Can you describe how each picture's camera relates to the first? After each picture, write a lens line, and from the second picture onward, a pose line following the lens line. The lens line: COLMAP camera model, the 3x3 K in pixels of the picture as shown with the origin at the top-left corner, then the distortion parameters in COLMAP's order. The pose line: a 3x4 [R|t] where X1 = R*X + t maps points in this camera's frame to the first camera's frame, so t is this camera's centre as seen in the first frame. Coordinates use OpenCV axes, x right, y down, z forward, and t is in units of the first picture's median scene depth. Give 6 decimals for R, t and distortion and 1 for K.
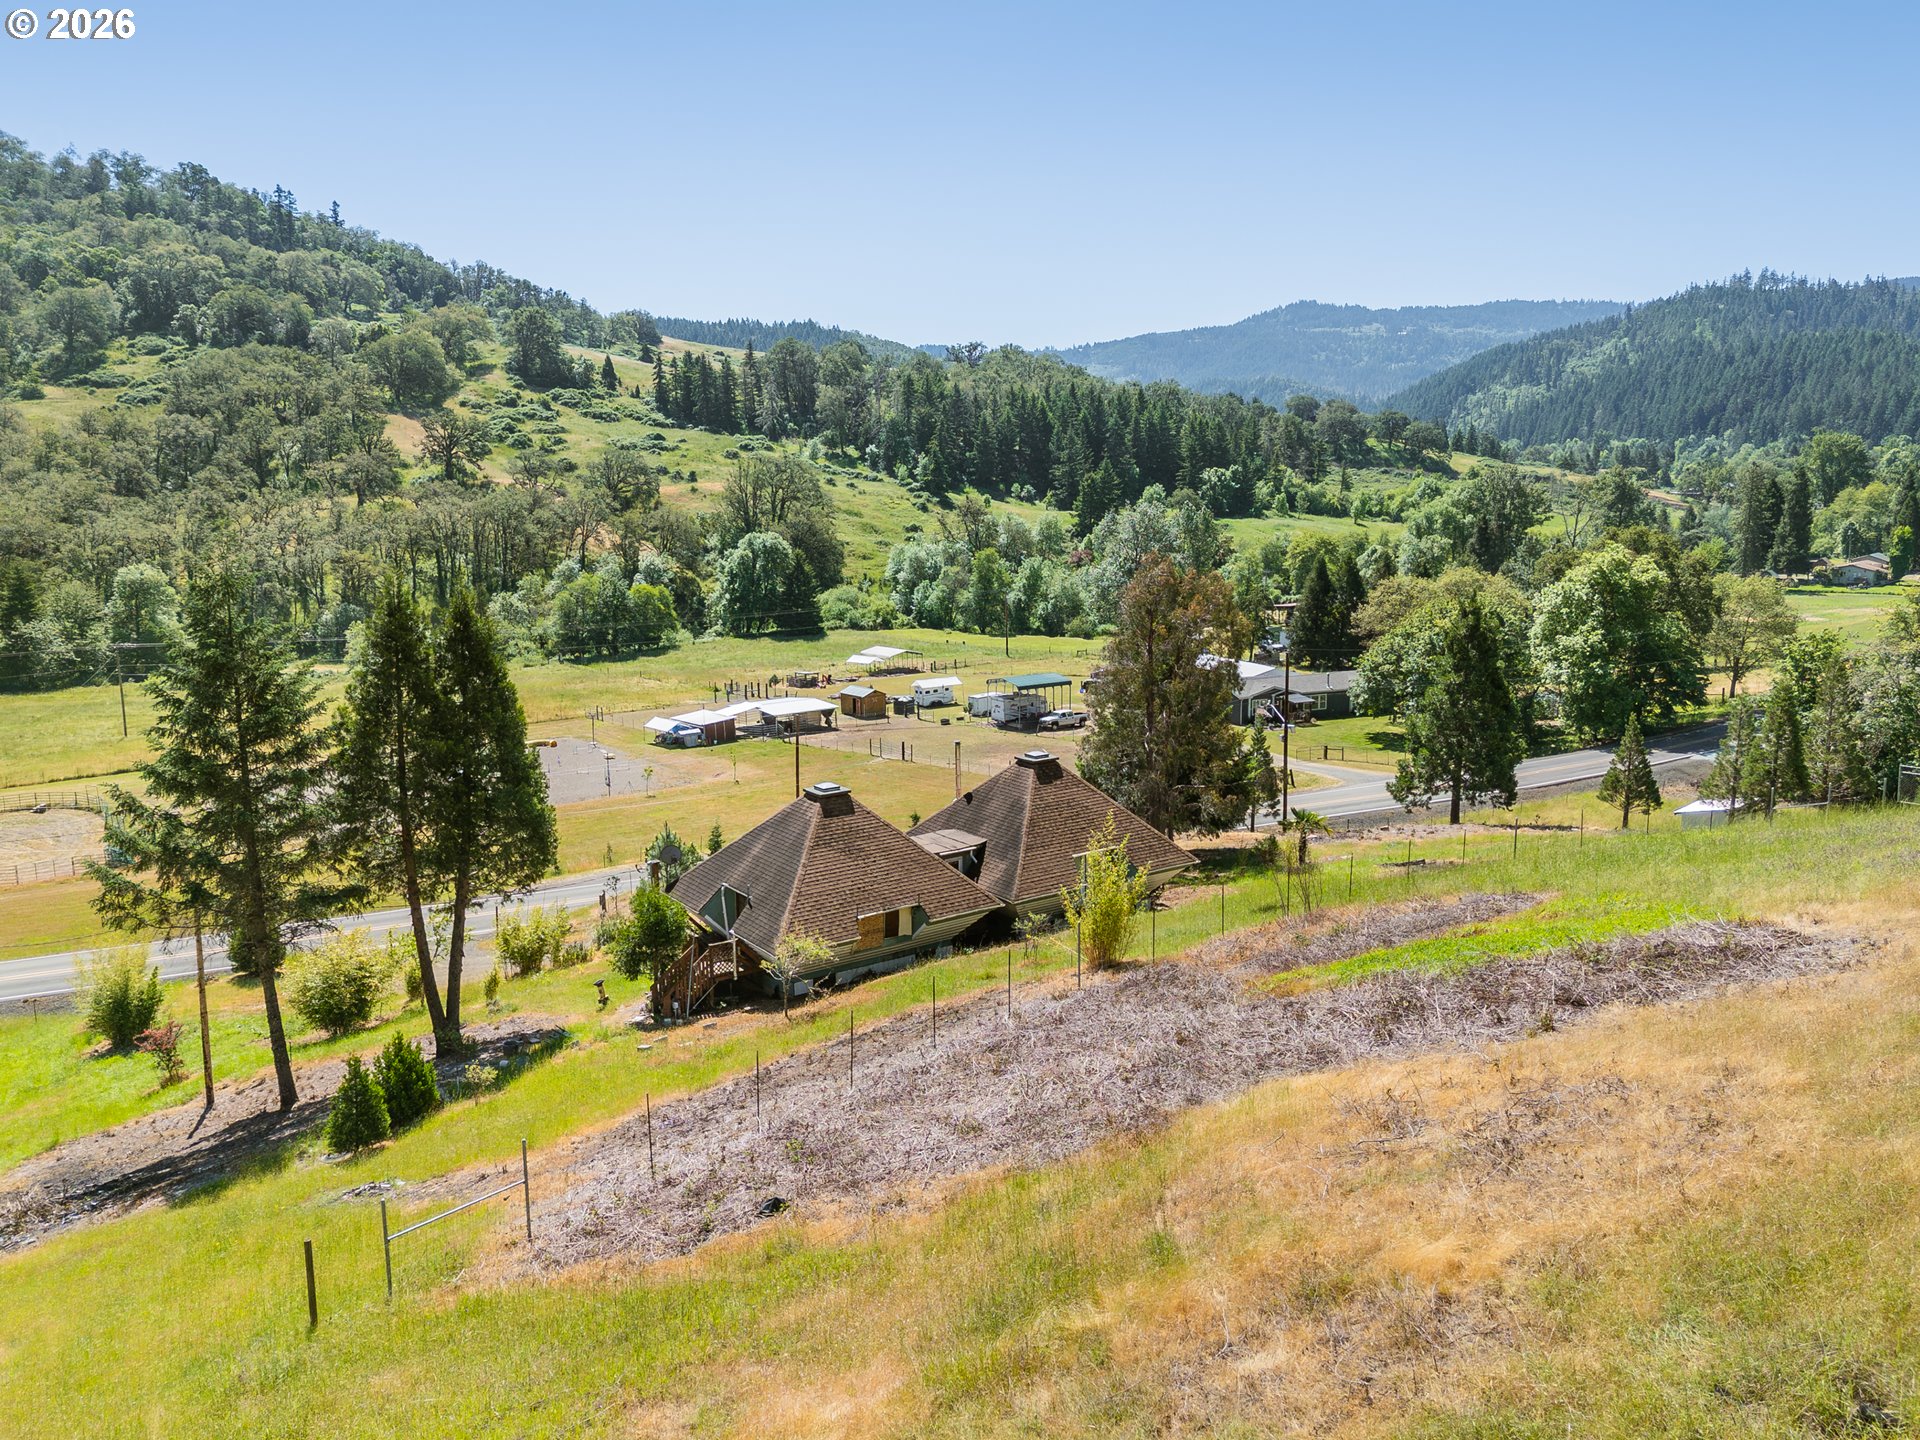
lens RADIAL K [[1451.4, 0, 963.7], [0, 1451.4, 718.1], [0, 0, 1]] dist [0.093282, -0.001754]
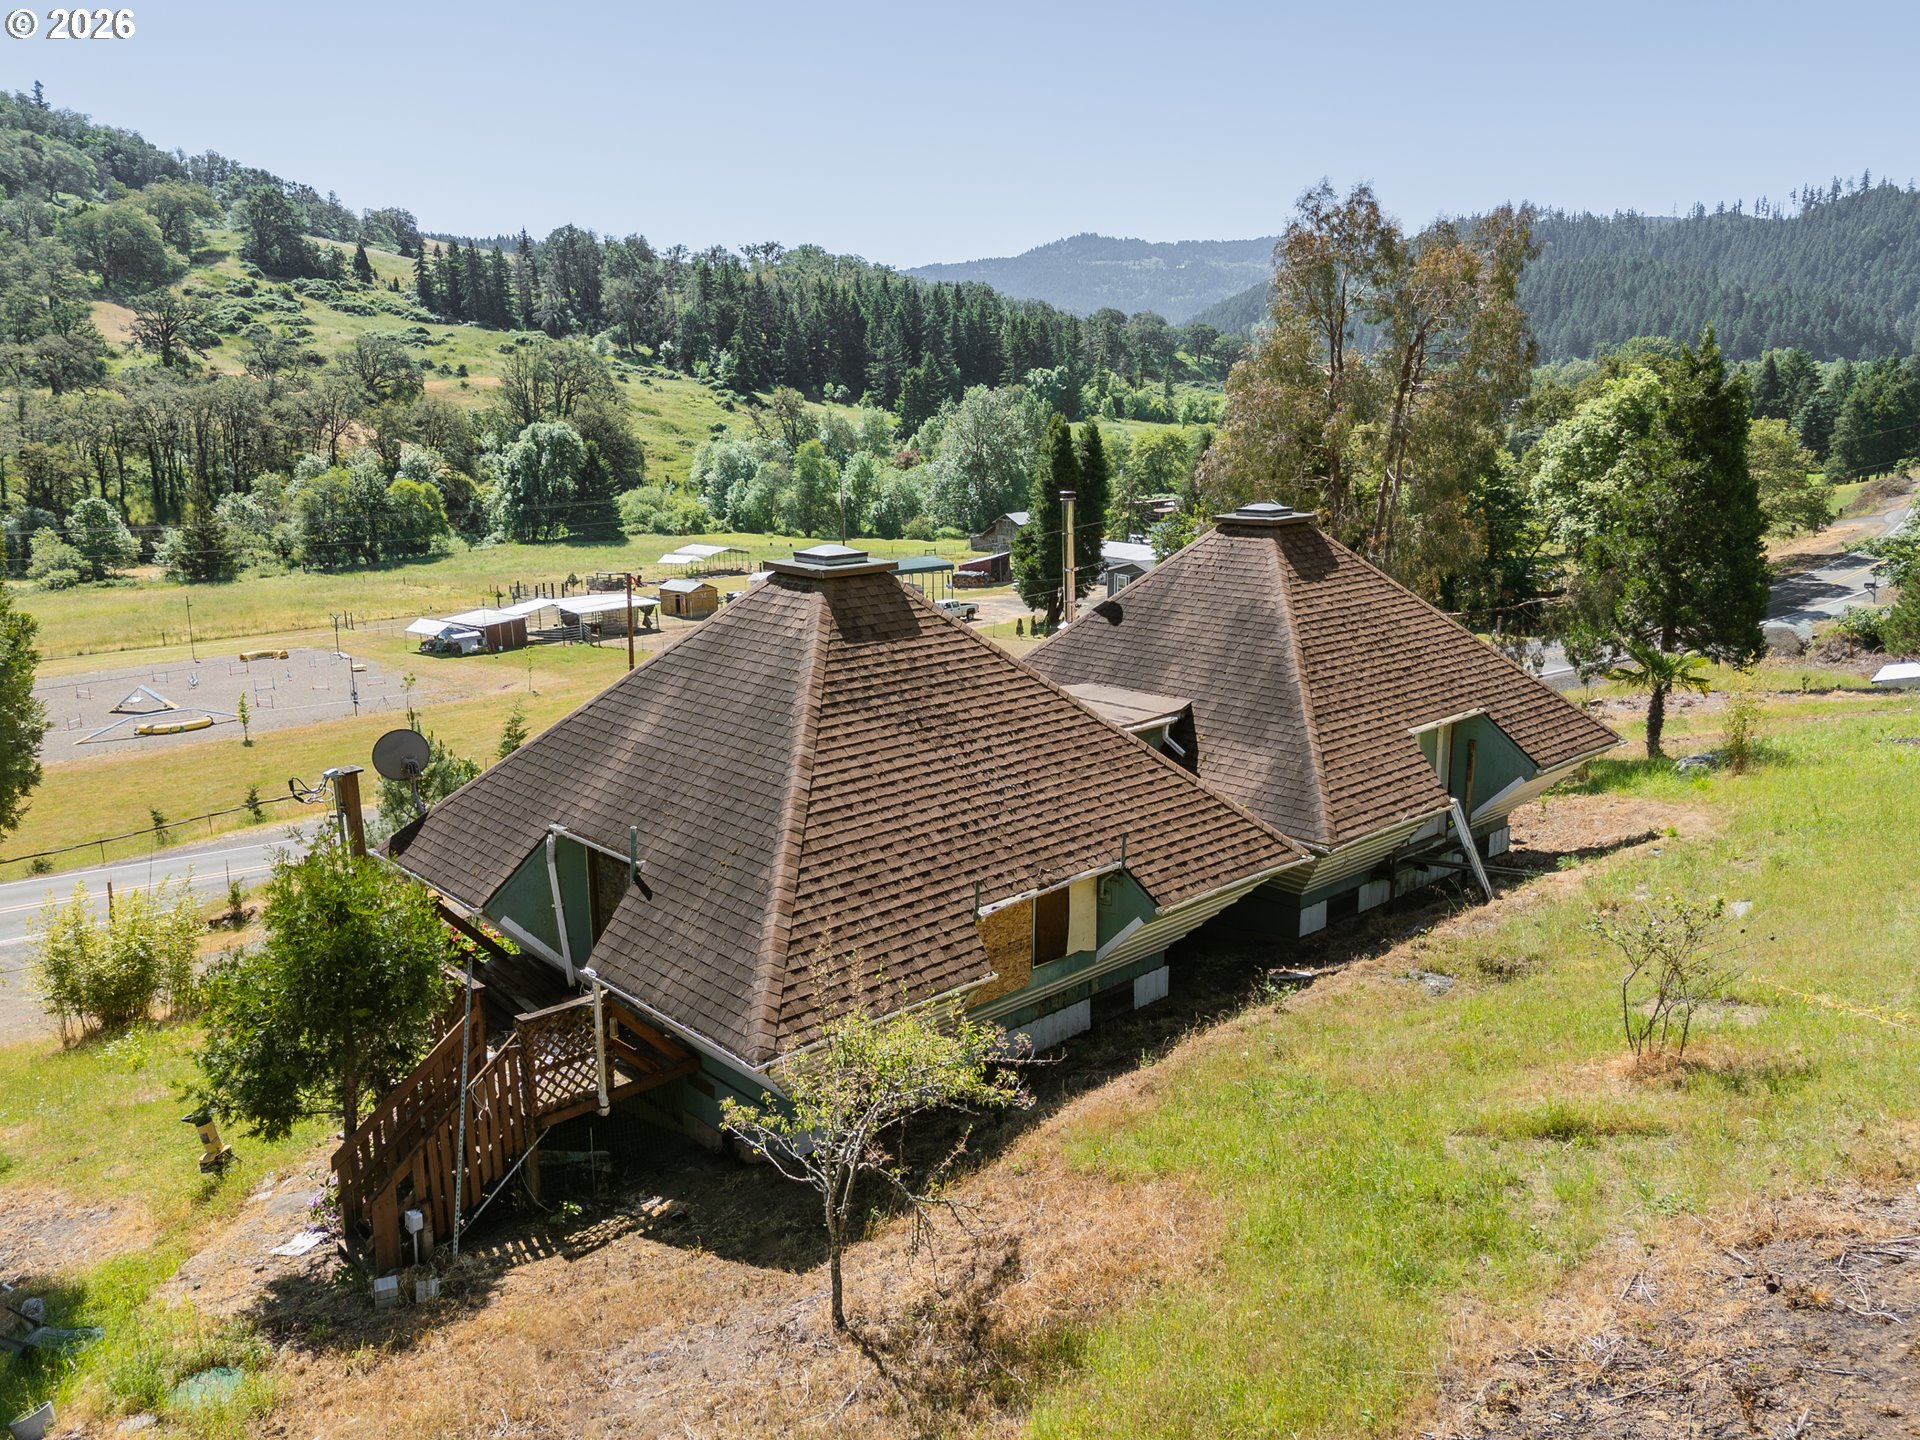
lens RADIAL K [[1452.8, 0, 933.3], [0, 1452.8, 718.8], [0, 0, 1]] dist [0.043614, 0.005808]
pose [[0.992527, -0.026884, 0.119031, -0.014714], [0.021520, 0.998704, 0.046121, 0.009429], [-0.120117, -0.043214, 0.991819, 0.082199]]
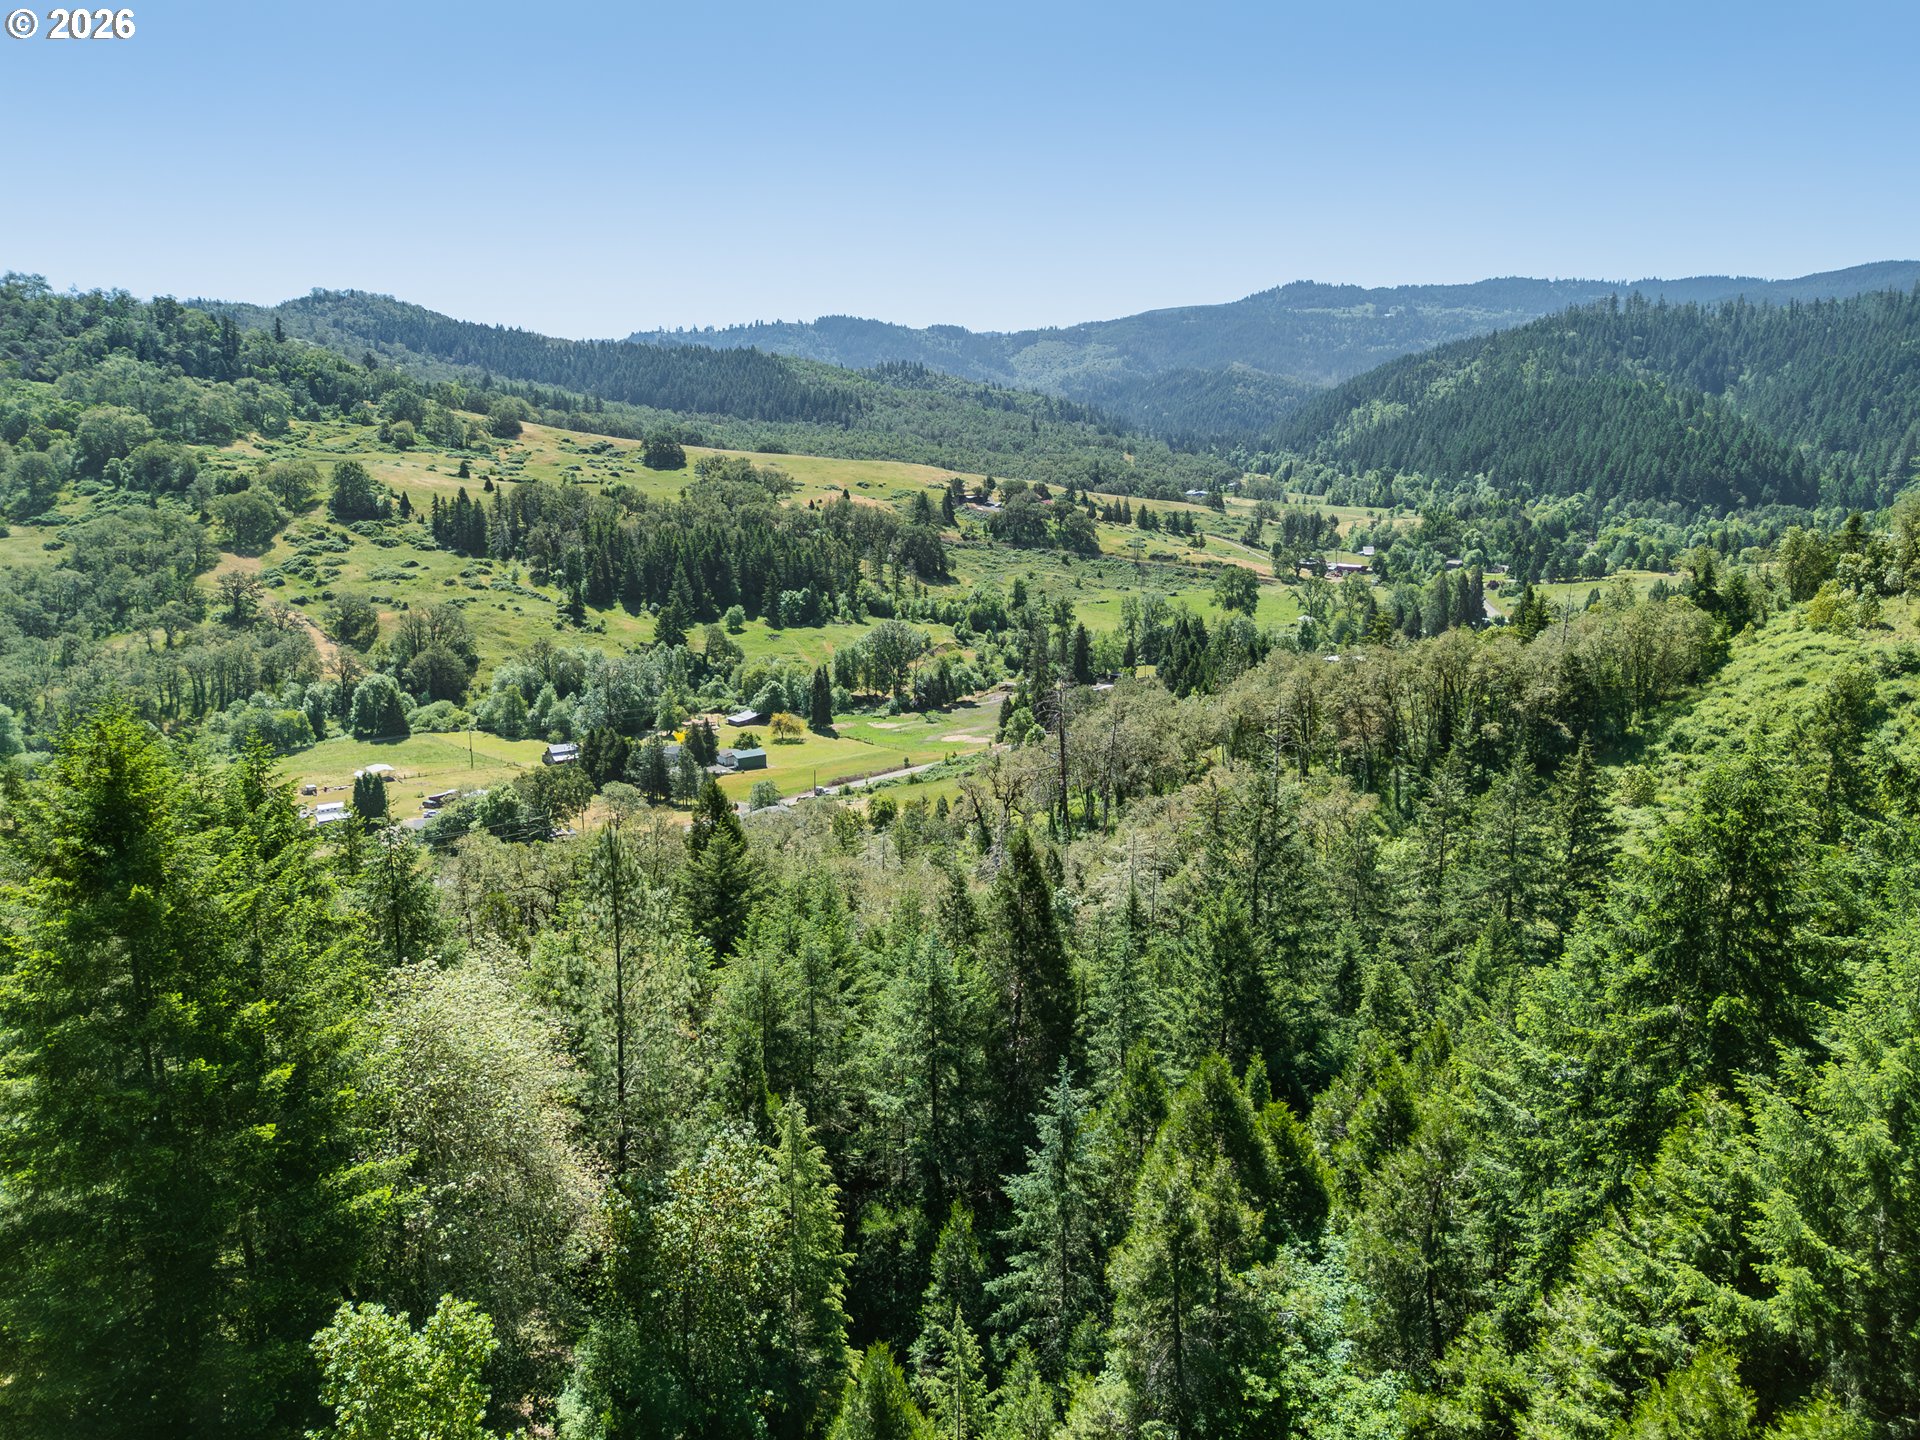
lens RADIAL K [[1402.5, 0, 960.0], [0, 1402.5, 720.0], [0, 0, 1]] dist [0.008782, 0.046512]
pose [[0.999602, 0.006405, -0.027470, 0.430632], [-0.005462, 0.999398, 0.034260, -0.101191], [0.027673, -0.034096, 0.999035, -0.444606]]
